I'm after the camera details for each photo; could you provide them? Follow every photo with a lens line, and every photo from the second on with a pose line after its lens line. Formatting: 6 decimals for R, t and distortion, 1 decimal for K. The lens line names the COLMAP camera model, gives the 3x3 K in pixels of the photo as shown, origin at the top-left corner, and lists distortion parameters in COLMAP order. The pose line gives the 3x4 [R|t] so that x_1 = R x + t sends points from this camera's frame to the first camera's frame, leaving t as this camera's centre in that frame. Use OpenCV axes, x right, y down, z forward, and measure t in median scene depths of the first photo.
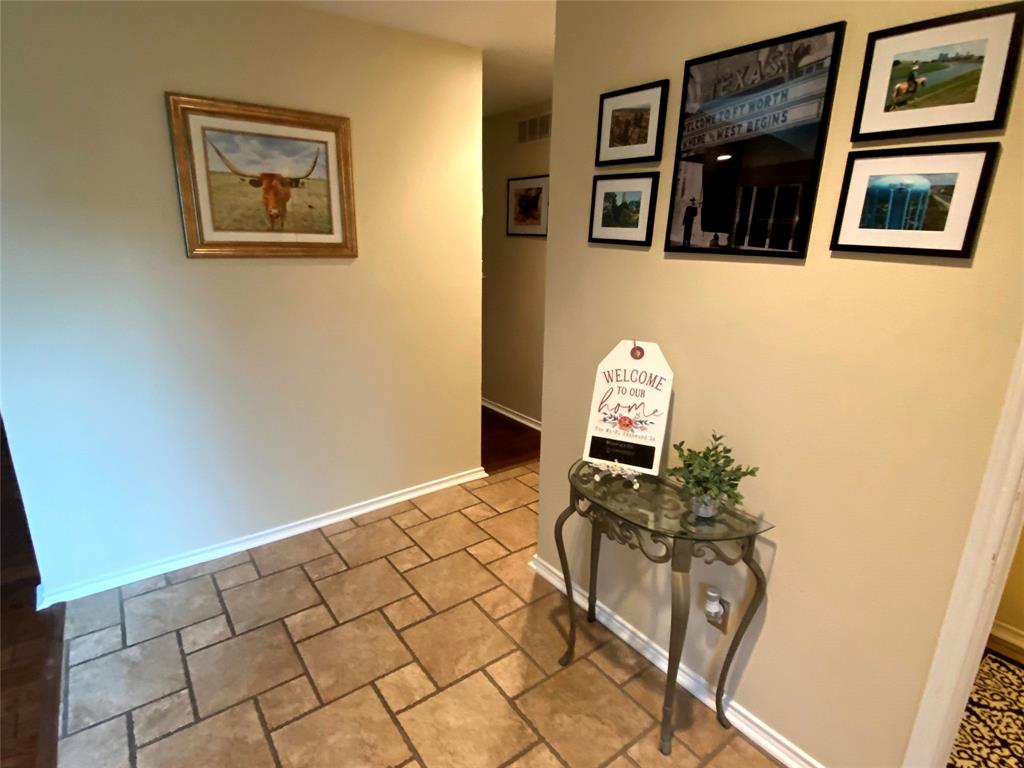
lens RADIAL K [[535.9, 0, 510.3], [0, 535.9, 384.7], [0, 0, 1]] dist [0.025919, 0.000228]
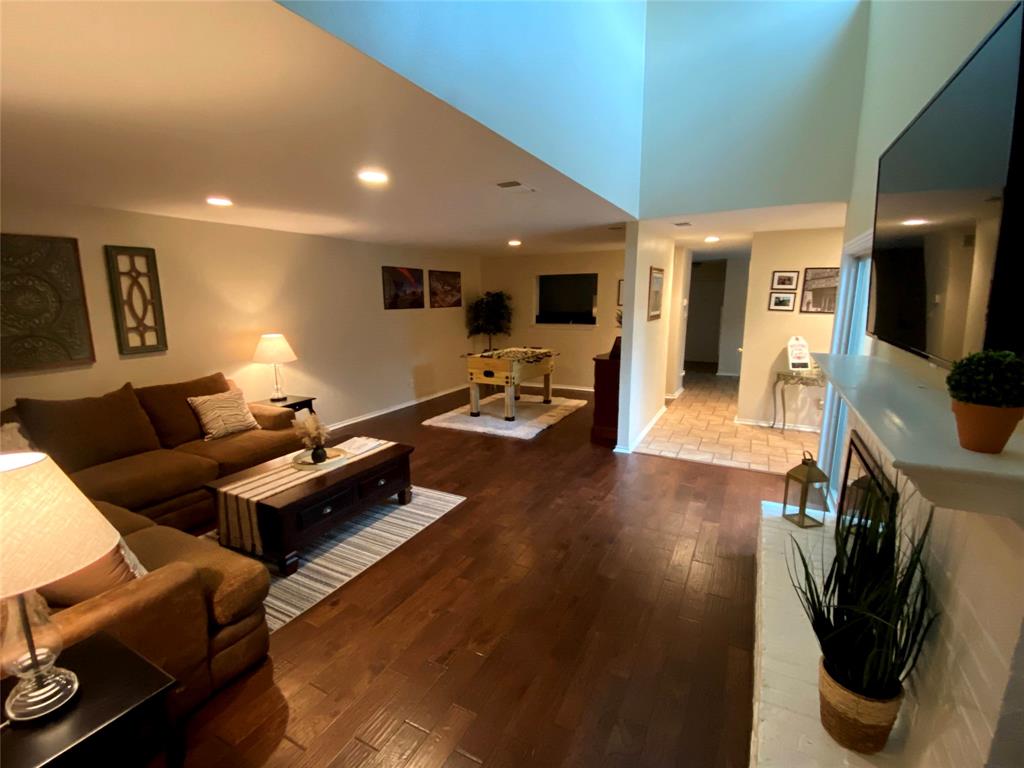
lens RADIAL K [[470.9, 0, 515.4], [0, 470.9, 382.0], [0, 0, 1]] dist [0.022605, -0.018141]
pose [[0.904889, -0.106887, 0.412008, -2.967969], [0.137493, 0.989467, -0.045278, 0.117188], [-0.402828, 0.097619, 0.910055, -1.203386]]
